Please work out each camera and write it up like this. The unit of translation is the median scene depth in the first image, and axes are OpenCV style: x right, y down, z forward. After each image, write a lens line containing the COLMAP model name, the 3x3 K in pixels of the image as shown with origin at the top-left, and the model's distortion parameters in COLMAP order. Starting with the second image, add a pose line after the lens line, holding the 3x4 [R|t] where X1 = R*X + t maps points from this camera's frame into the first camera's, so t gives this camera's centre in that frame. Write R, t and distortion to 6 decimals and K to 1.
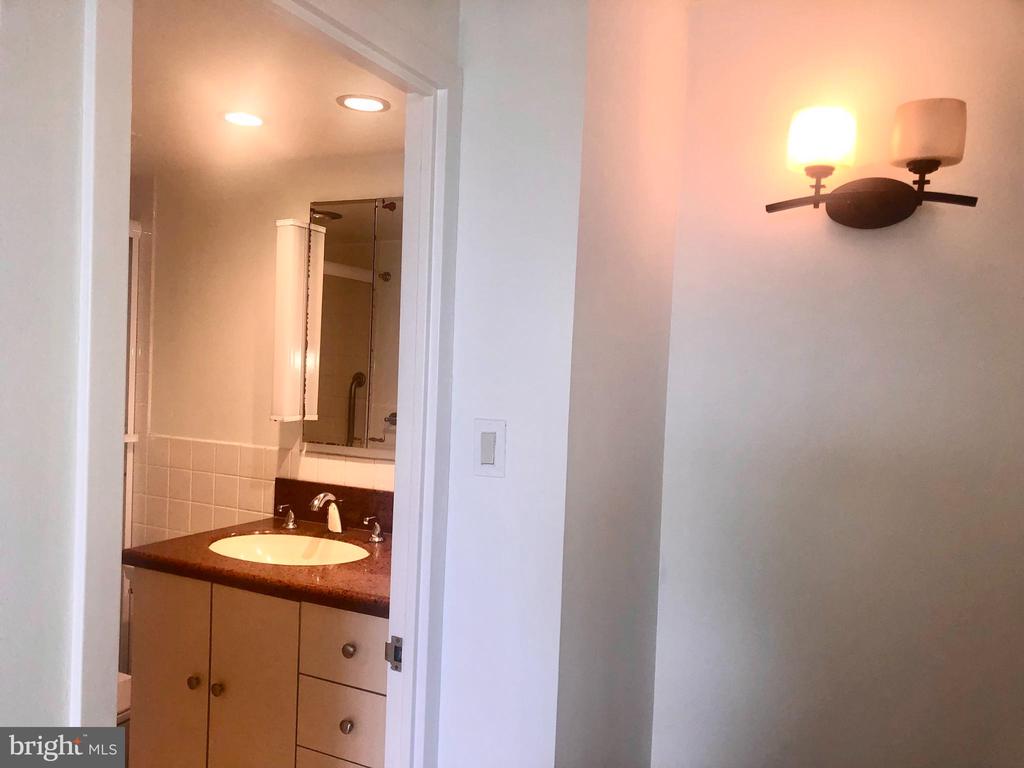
lens RADIAL K [[861.5, 0, 514.6], [0, 861.5, 392.5], [0, 0, 1]] dist [0.099977, -0.262245]
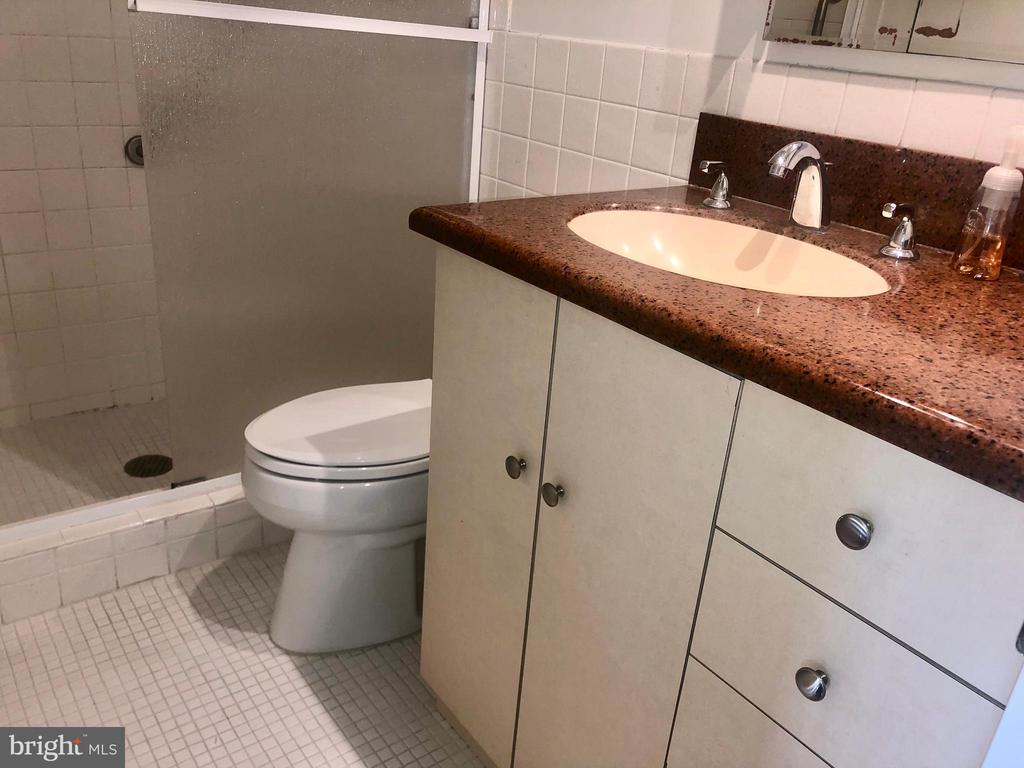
lens RADIAL K [[861.5, 0, 514.6], [0, 861.5, 392.5], [0, 0, 1]] dist [0.099977, -0.262245]
pose [[0.898026, 0.203880, -0.389850, -0.144402], [-0.059449, 0.934245, 0.351641, 0.085090], [0.435908, -0.292606, 0.851097, 0.474667]]
